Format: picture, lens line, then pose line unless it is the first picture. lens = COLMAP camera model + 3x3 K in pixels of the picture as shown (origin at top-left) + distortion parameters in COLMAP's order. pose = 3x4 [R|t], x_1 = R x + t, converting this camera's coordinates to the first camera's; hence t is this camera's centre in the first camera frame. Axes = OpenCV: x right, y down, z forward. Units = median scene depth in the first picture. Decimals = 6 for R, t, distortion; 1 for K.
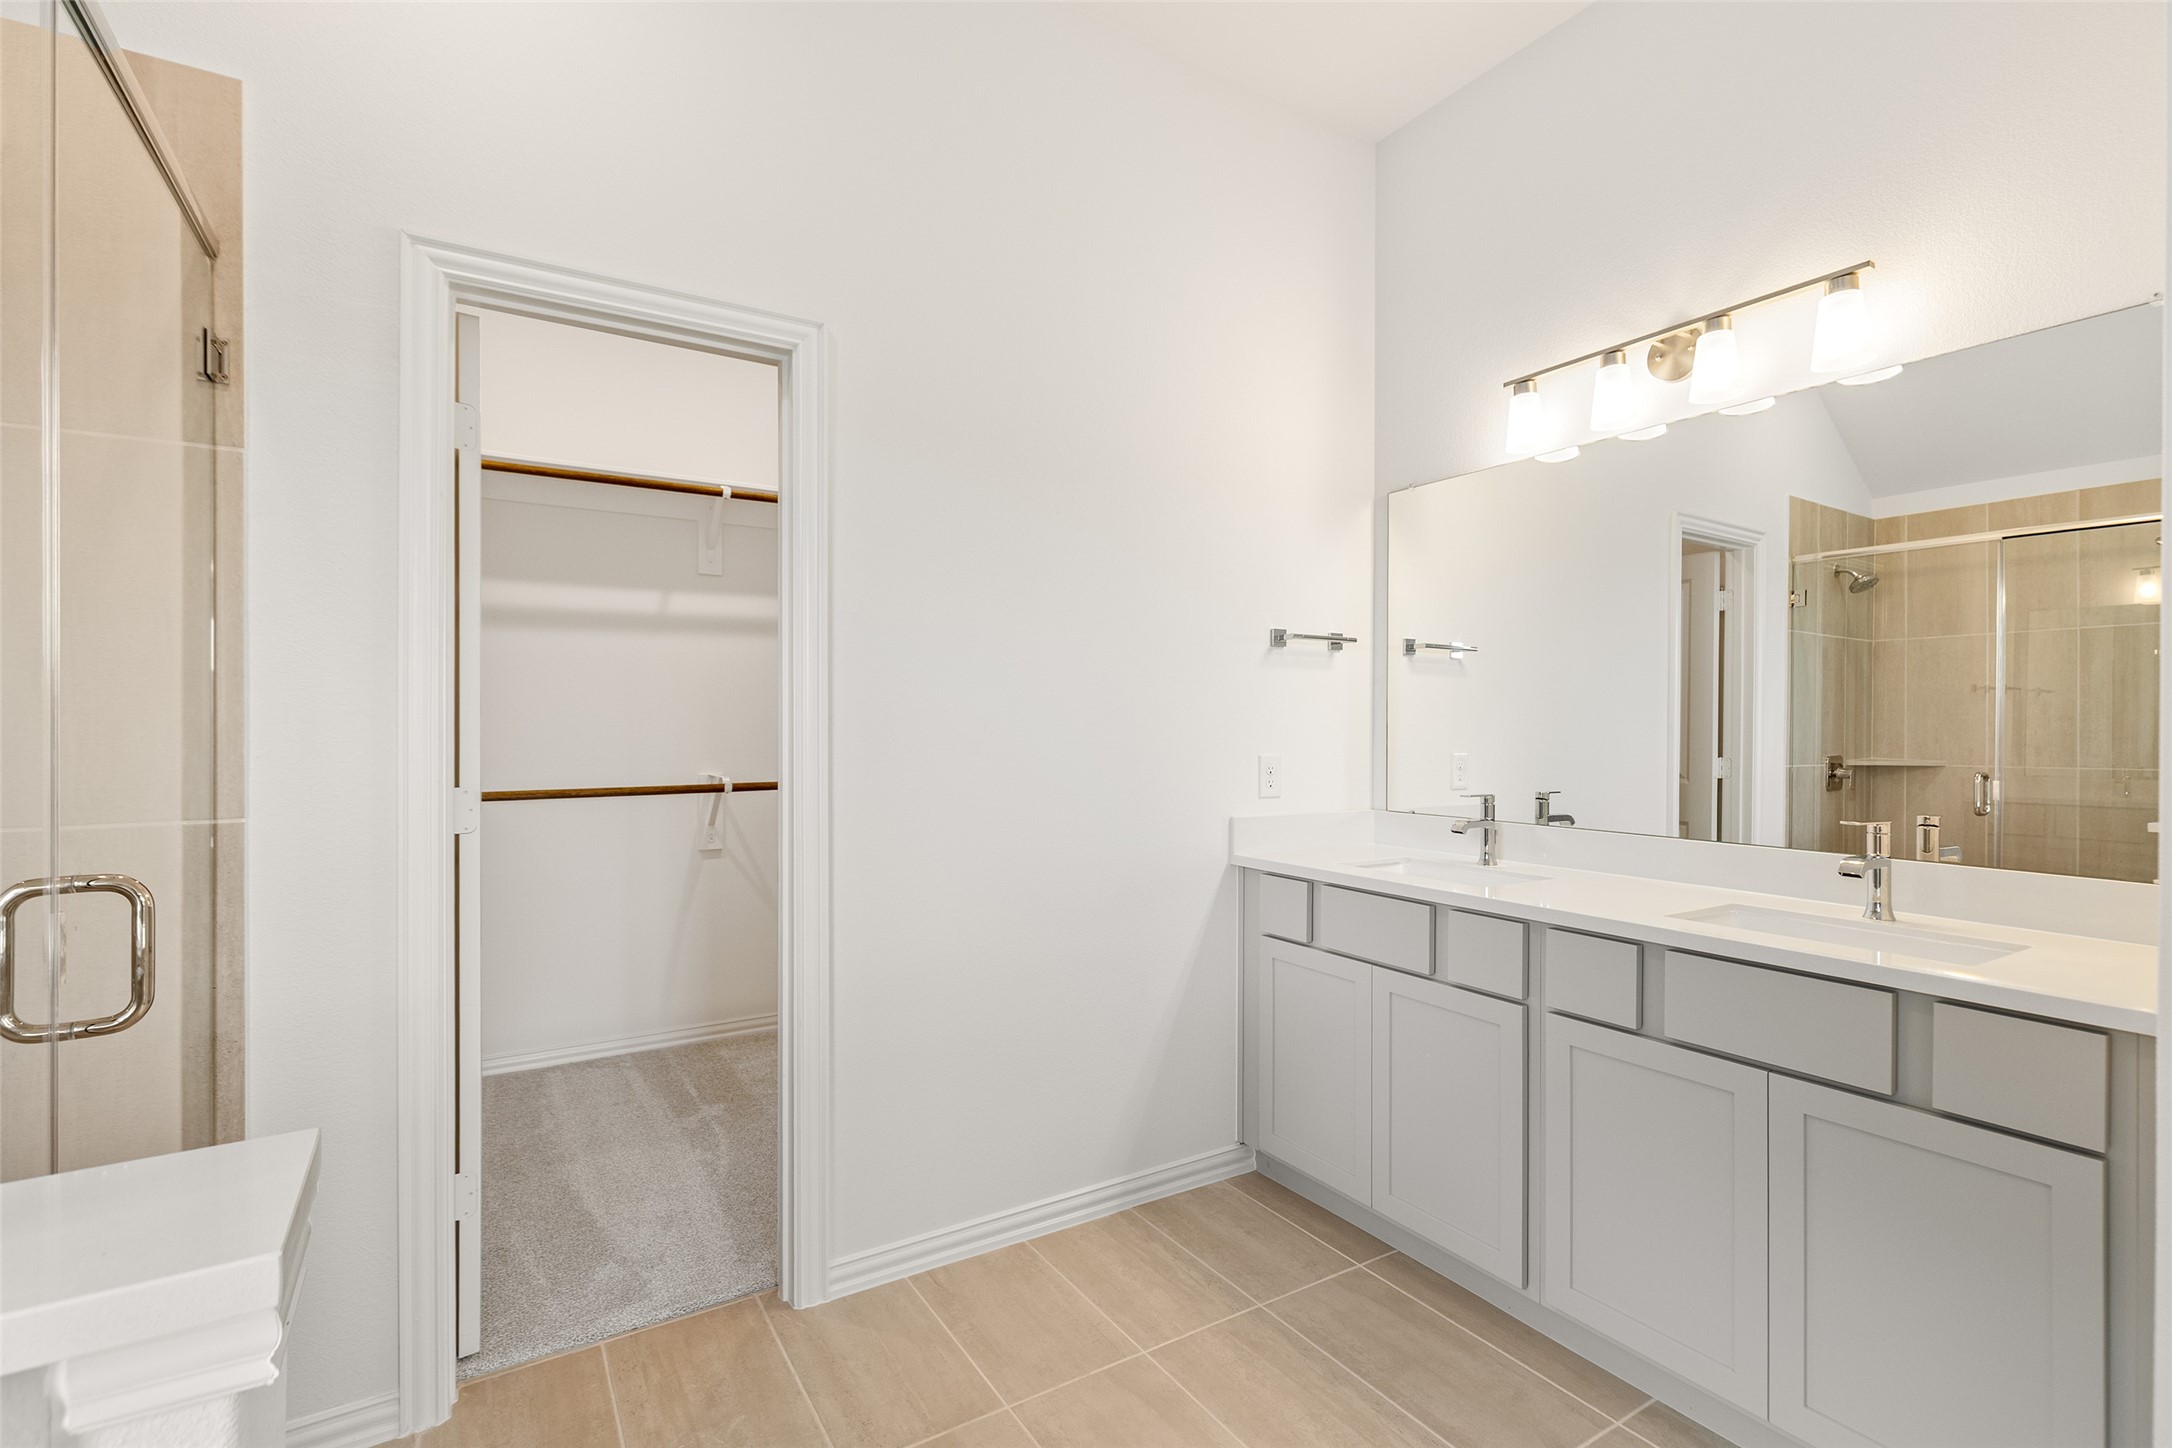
lens RADIAL K [[965.0, 0, 1084.7], [0, 965.0, 723.4], [0, 0, 1]] dist [-0.003336, 0.000122]
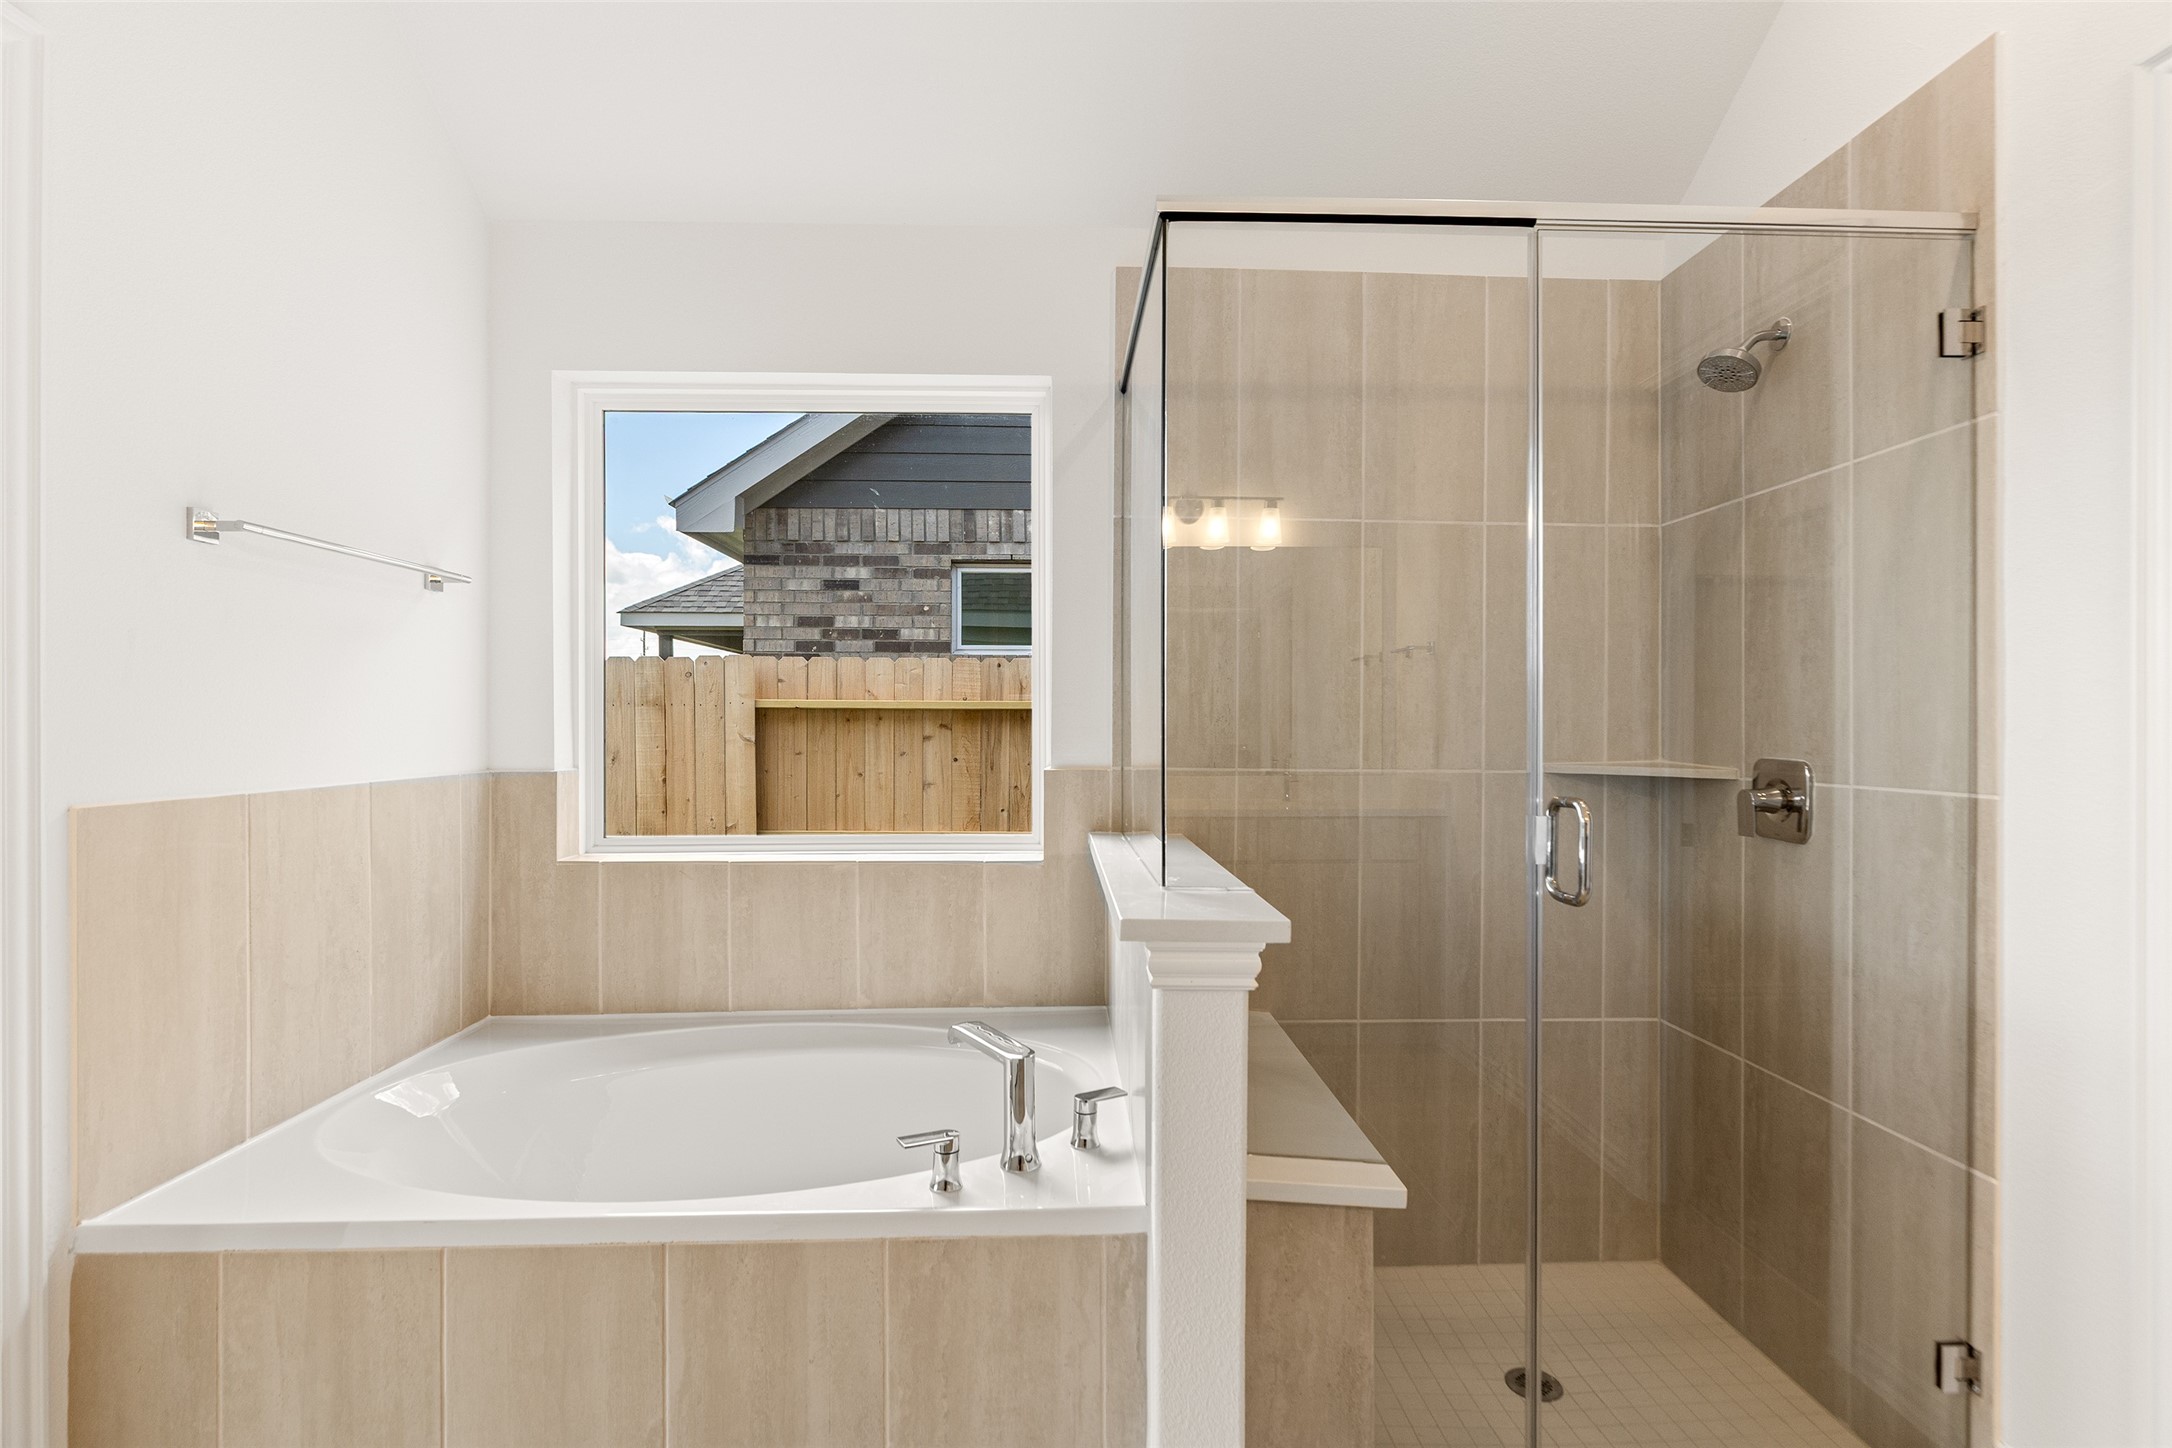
lens RADIAL K [[1010.1, 0, 1086.3], [0, 1010.1, 718.5], [0, 0, 1]] dist [-0.003322, -0.000428]
pose [[-0.500480, -0.002313, -0.865745, 0.456451], [-0.010196, 0.999943, 0.003222, 0.028664], [0.865688, 0.010440, -0.500475, 0.720743]]
